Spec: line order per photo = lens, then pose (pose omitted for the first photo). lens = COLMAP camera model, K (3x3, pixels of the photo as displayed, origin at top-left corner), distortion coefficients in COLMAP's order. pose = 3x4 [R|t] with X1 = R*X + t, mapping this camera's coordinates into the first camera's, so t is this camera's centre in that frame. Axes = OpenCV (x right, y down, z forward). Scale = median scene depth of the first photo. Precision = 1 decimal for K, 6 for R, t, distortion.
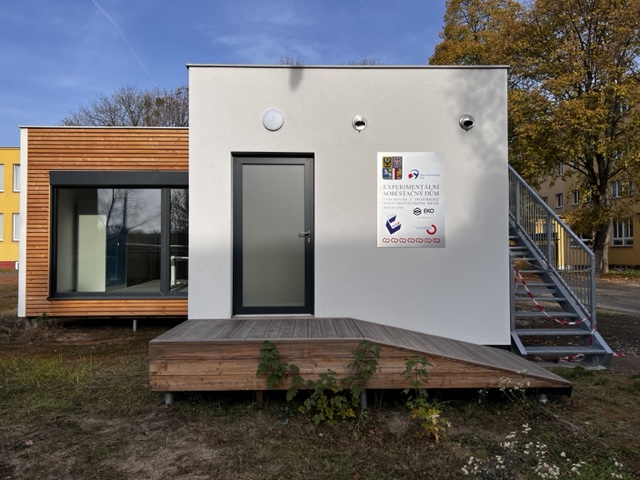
lens RADIAL K [[498.1, 0, 320.0], [0, 498.1, 240.0], [0, 0, 1]] dist [0.005453, -0.000466]
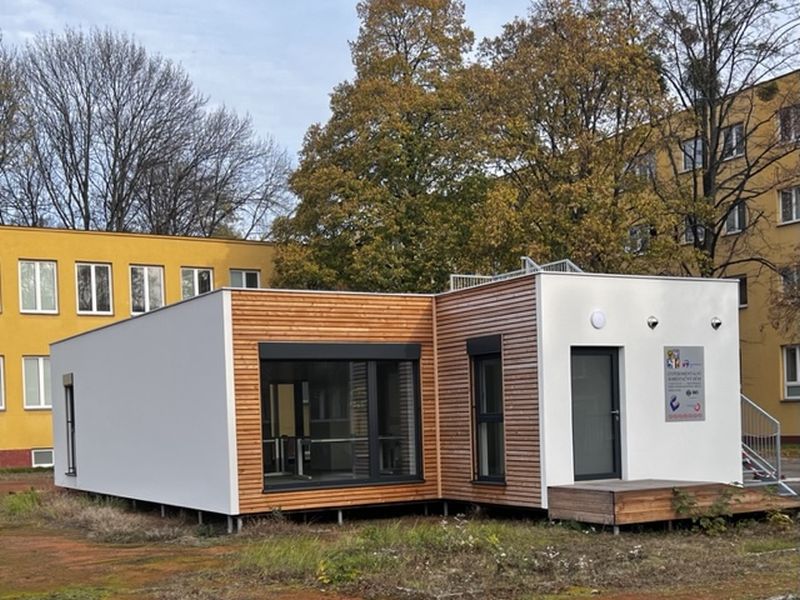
lens RADIAL K [[1202.0, 0, 400.0], [0, 1202.0, 300.0], [0, 0, 1]] dist [0.032916, 0.025248]
pose [[0.872390, 0.018817, 0.488448, -1.968591], [0.016818, 0.997512, -0.068466, -0.095174], [-0.488521, 0.067944, 0.869903, -1.360565]]
